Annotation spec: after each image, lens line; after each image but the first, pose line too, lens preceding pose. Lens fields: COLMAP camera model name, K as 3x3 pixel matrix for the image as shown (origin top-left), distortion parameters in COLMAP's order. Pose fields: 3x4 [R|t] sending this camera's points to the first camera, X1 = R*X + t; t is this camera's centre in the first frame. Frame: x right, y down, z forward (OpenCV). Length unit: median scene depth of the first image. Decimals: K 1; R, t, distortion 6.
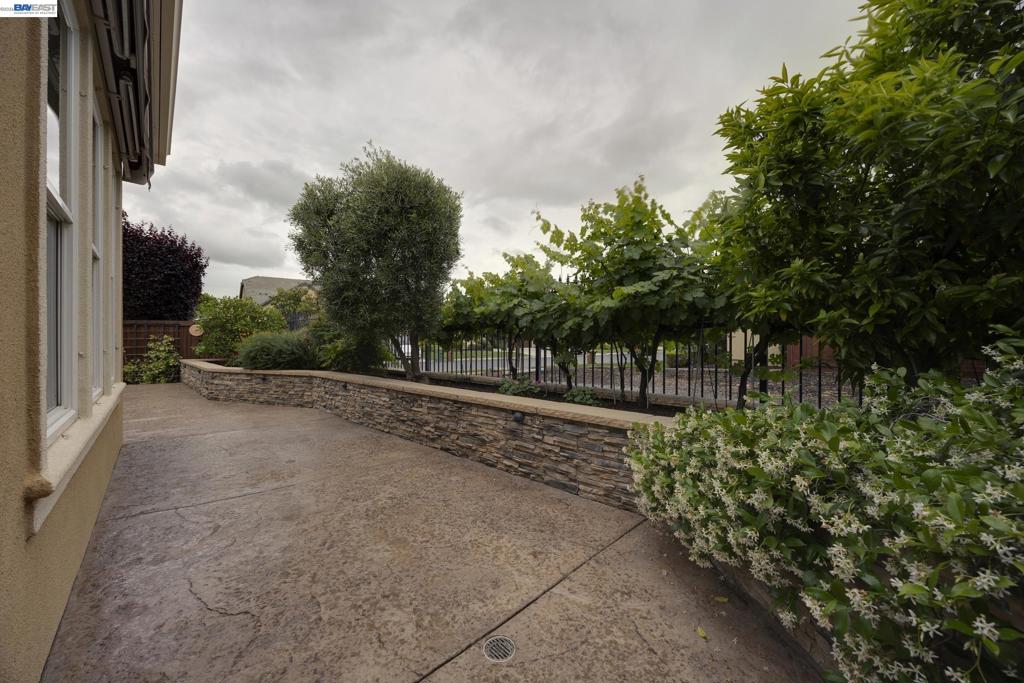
lens RADIAL K [[392.1, 0, 512.0], [0, 392.1, 341.5], [0, 0, 1]] dist [0.000258, 0.000076]
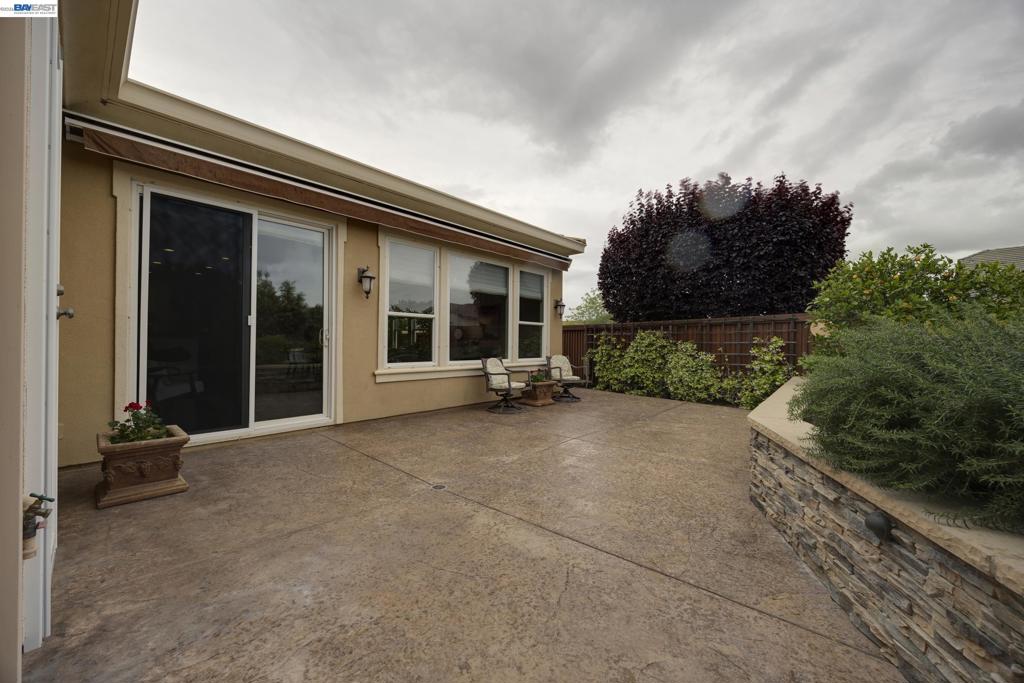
lens RADIAL K [[392.1, 0, 512.0], [0, 392.1, 341.5], [0, 0, 1]] dist [0.000258, 0.000076]
pose [[0.105045, -0.003358, -0.994462, -0.292739], [-0.007707, 0.999962, -0.004191, -0.002855], [0.994438, 0.008104, 0.105015, 0.512700]]
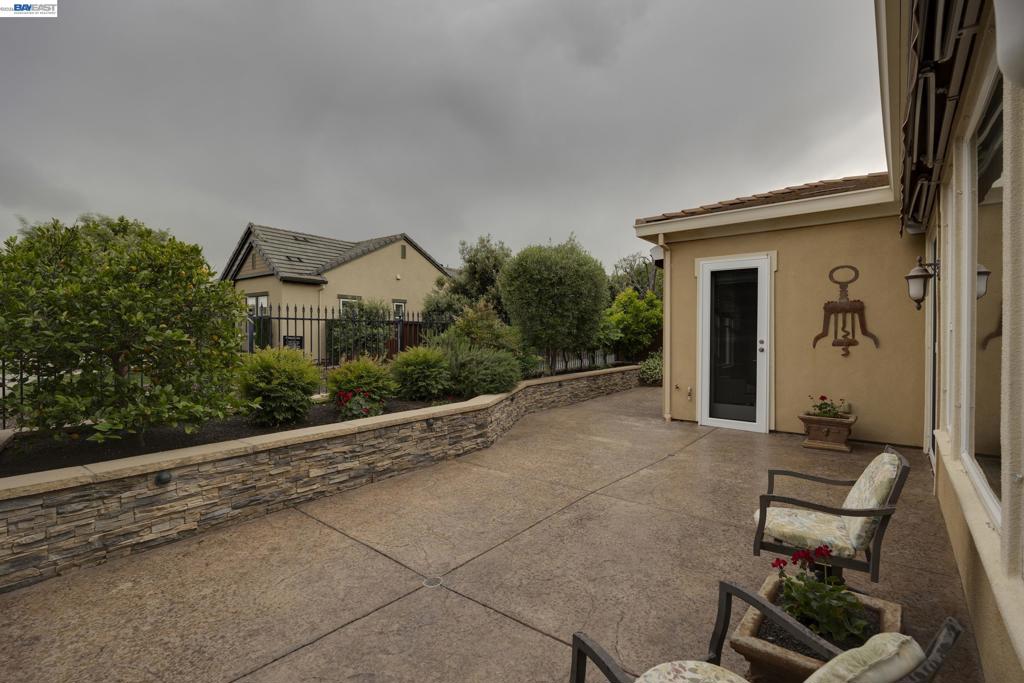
lens RADIAL K [[472.7, 0, 512.0], [0, 472.7, 341.5], [0, 0, 1]] dist [-0.017629, 0.000203]
pose [[-0.146102, -0.014604, 0.989162, -1.135841], [-0.001699, 0.999893, 0.014511, -0.037187], [-0.989268, 0.000440, -0.146111, 0.764650]]
